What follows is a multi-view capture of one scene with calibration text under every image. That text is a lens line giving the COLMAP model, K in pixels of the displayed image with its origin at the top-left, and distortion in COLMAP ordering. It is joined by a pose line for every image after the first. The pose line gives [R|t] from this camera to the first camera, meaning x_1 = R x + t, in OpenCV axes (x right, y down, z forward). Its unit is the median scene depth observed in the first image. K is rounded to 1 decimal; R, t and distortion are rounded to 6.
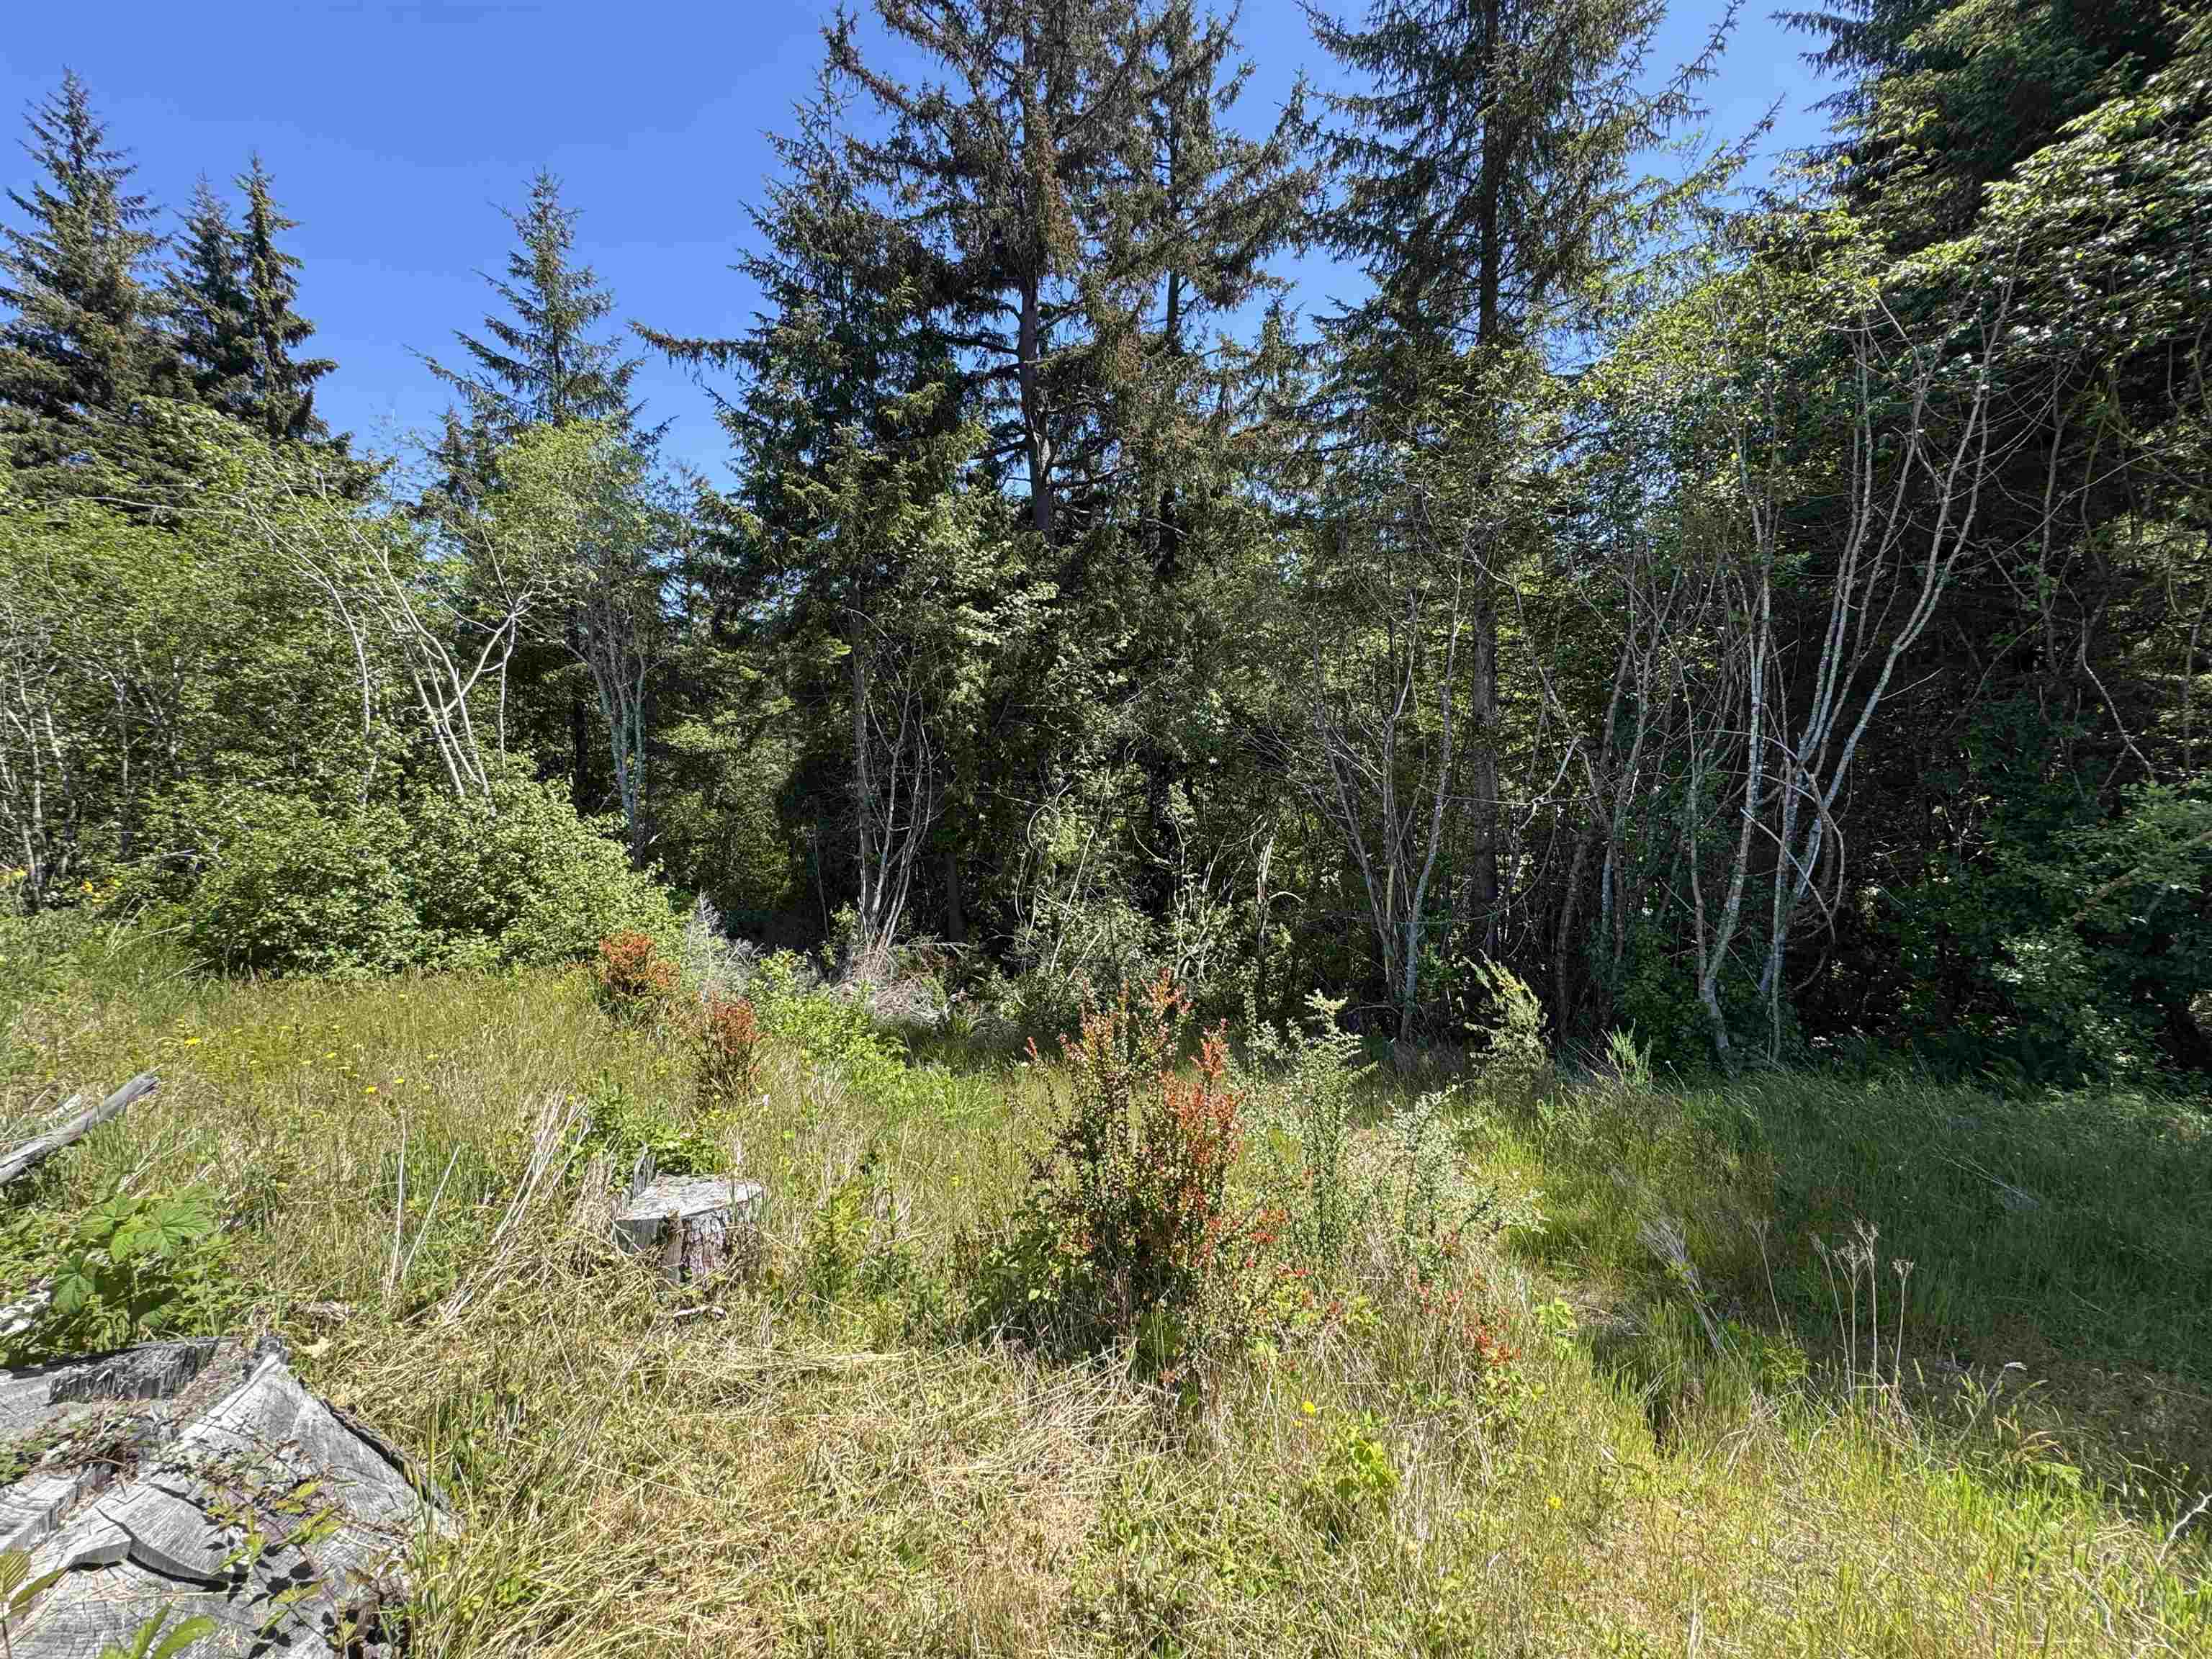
lens RADIAL K [[881.0, 0, 1105.1], [0, 881.0, 822.6], [0, 0, 1]] dist [-0.001287, -0.000221]
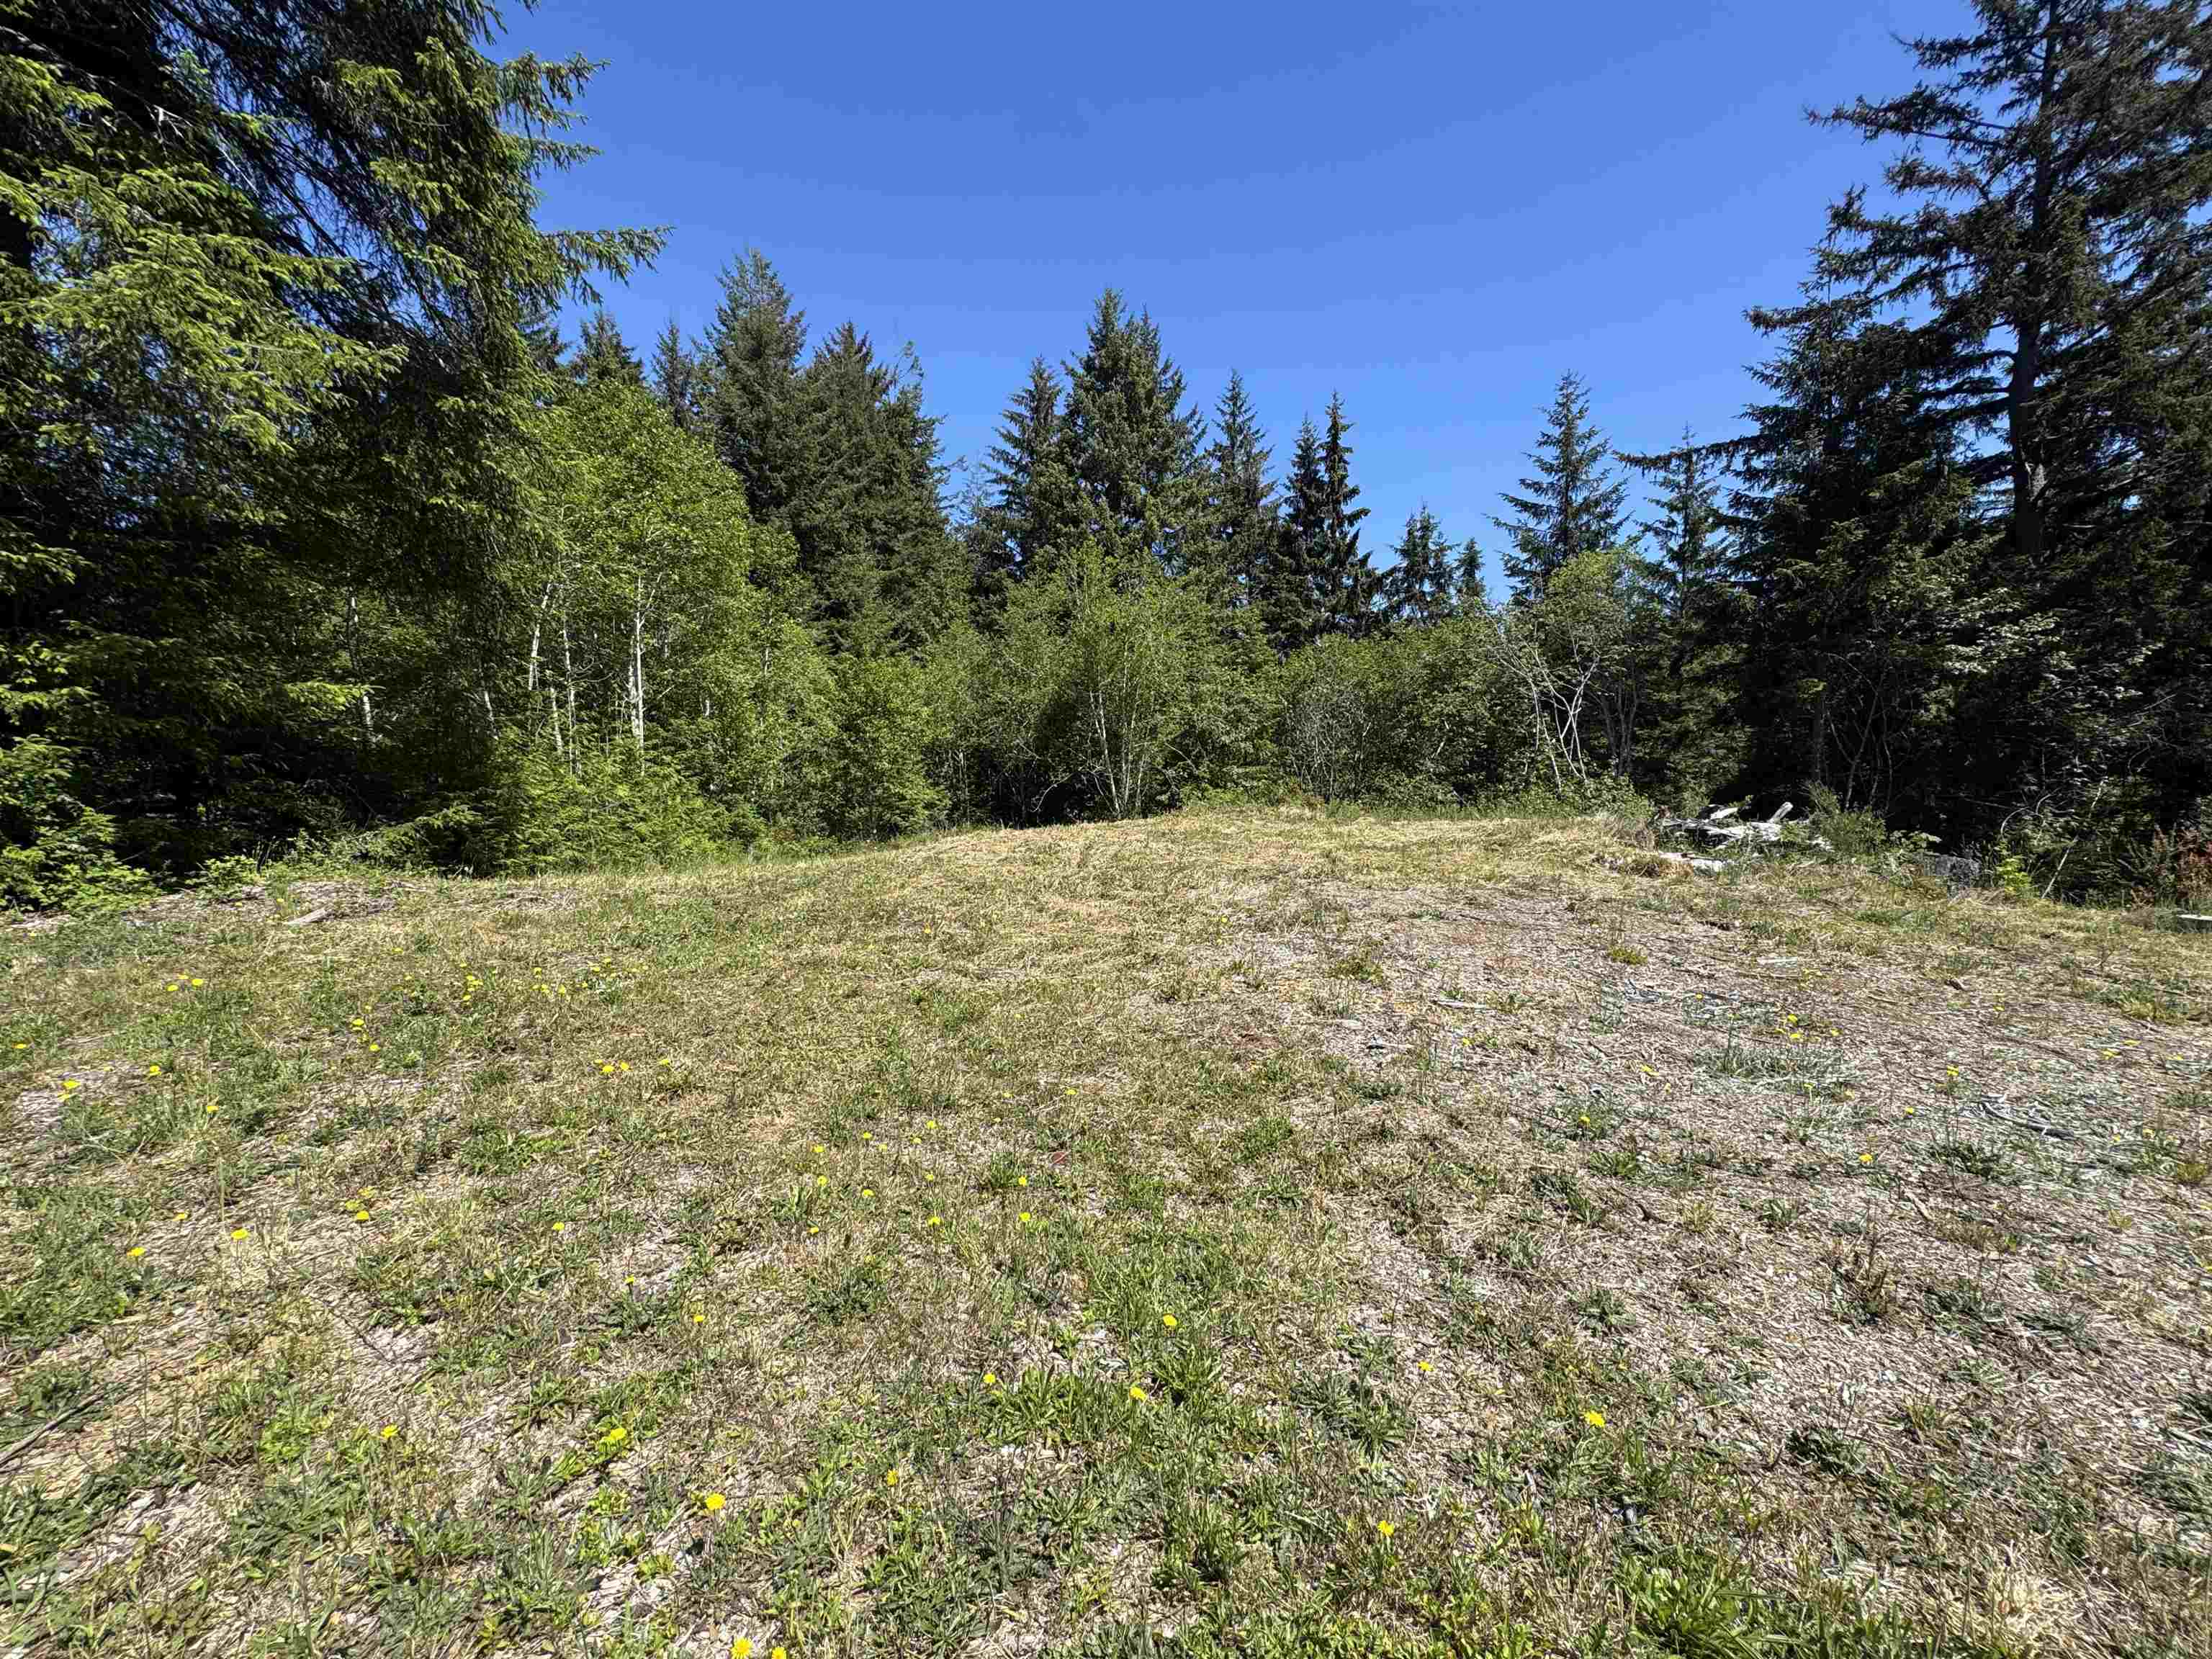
lens RADIAL K [[881.0, 0, 1105.1], [0, 881.0, 822.6], [0, 0, 1]] dist [-0.001287, -0.000221]
pose [[0.678171, 0.054165, -0.732905, -0.034185], [-0.060724, 0.998000, 0.017567, 0.044310], [0.732391, 0.032592, 0.680104, -0.563186]]
